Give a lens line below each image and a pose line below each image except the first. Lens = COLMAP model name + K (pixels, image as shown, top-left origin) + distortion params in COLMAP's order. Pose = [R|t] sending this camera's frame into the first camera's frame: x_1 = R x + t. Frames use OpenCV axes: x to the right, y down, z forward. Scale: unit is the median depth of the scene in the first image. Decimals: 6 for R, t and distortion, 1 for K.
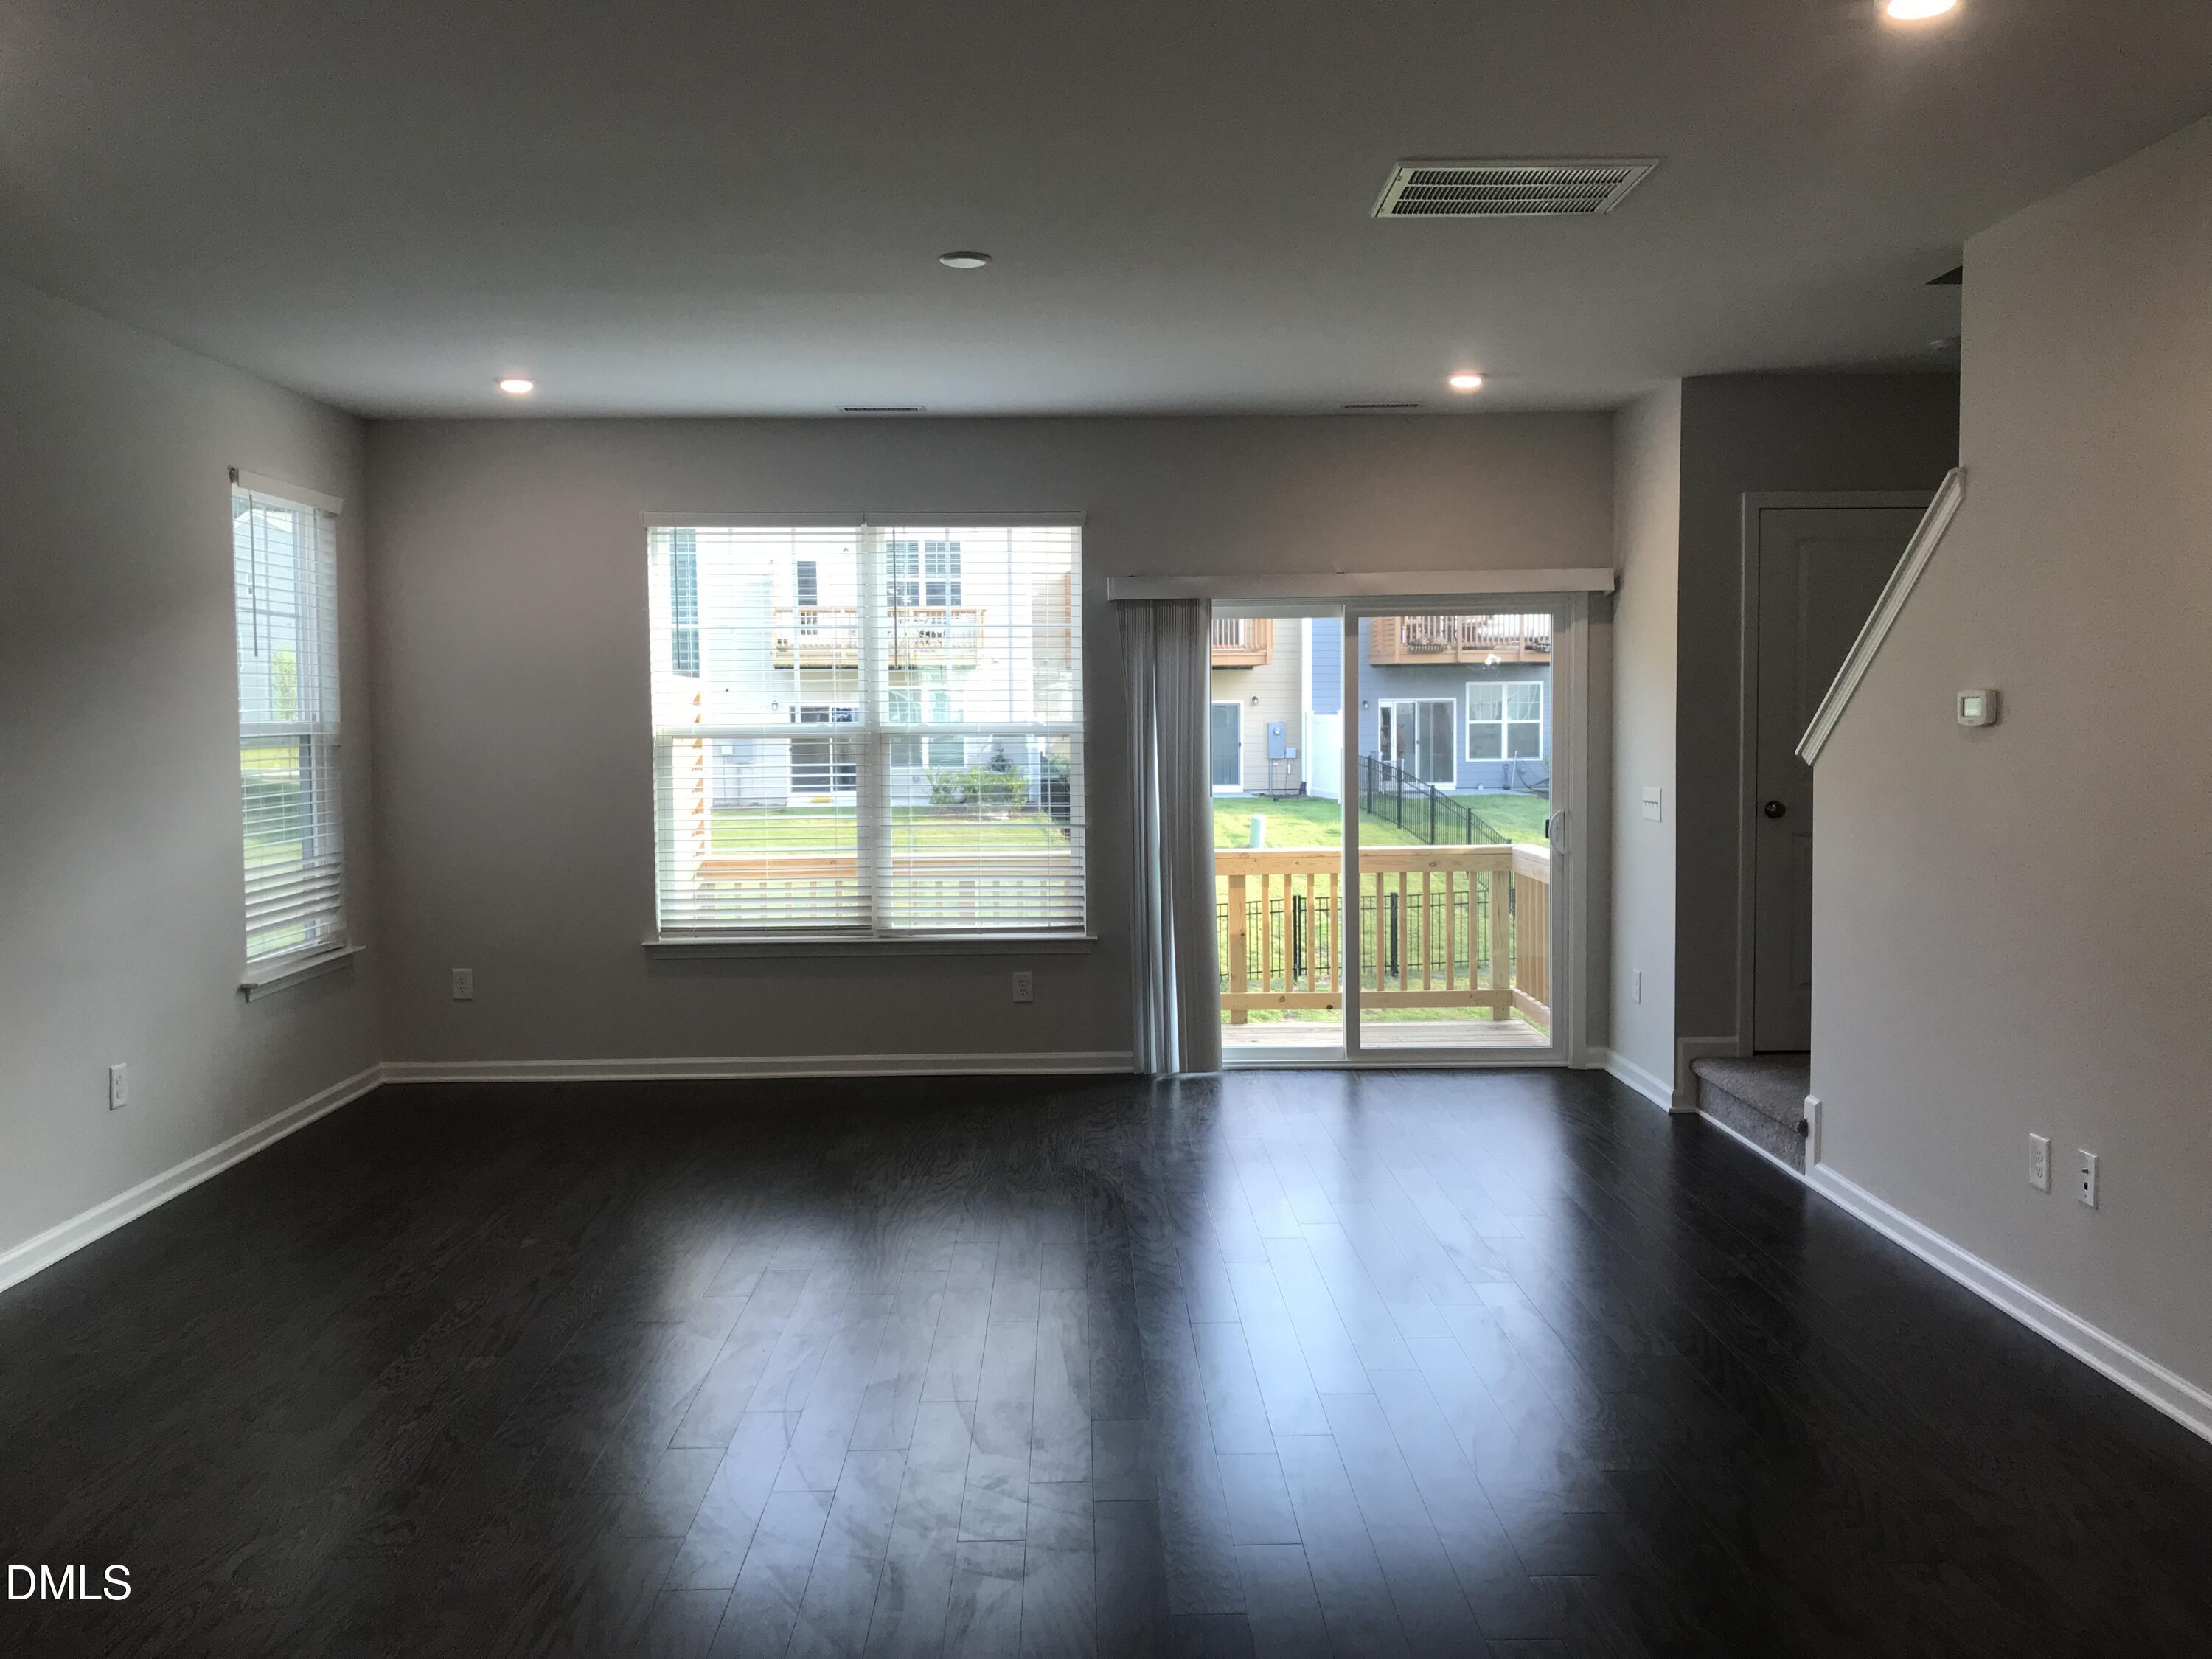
lens RADIAL K [[1854.4, 0, 1117.9], [0, 1854.4, 838.3], [0, 0, 1]] dist [0.016804, -0.017556]
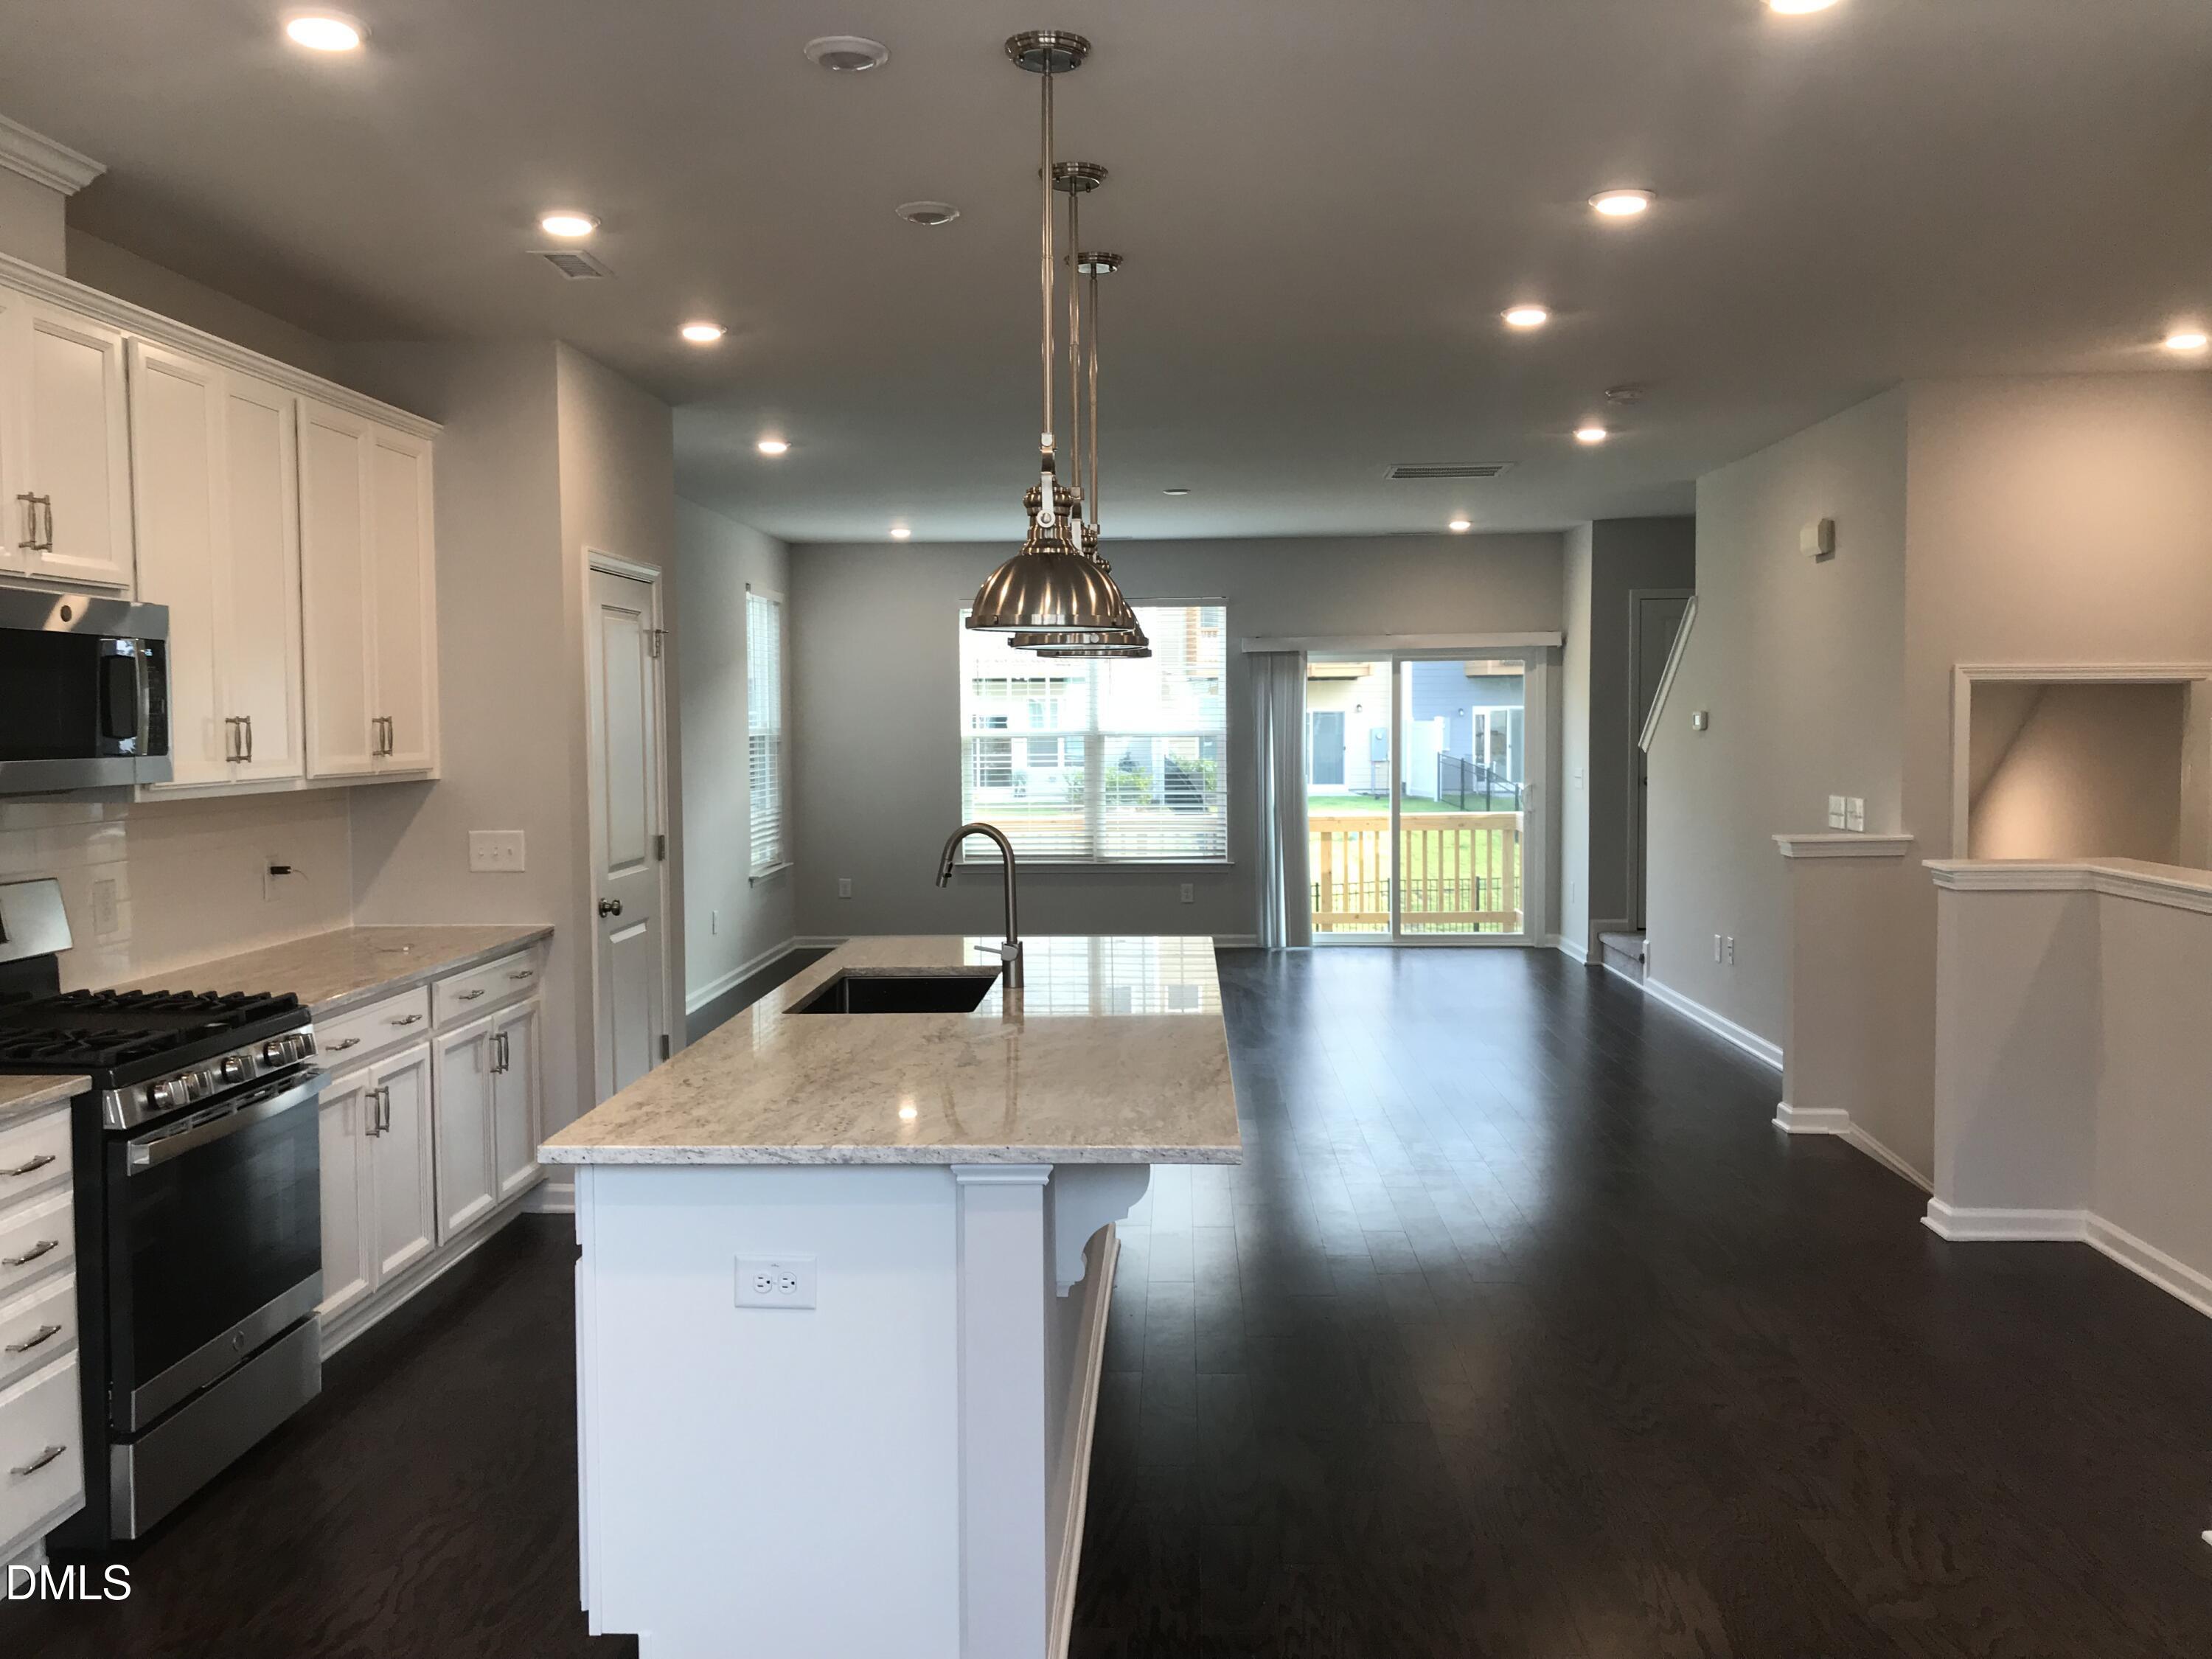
lens RADIAL K [[1854.4, 0, 1083.9], [0, 1854.4, 822.6], [0, 0, 1]] dist [0.016804, -0.017556]
pose [[0.996991, 0.004535, -0.077379, -0.017082], [-0.005433, 0.999920, -0.011403, 0.038239], [0.077321, 0.011789, 0.996937, -0.606938]]
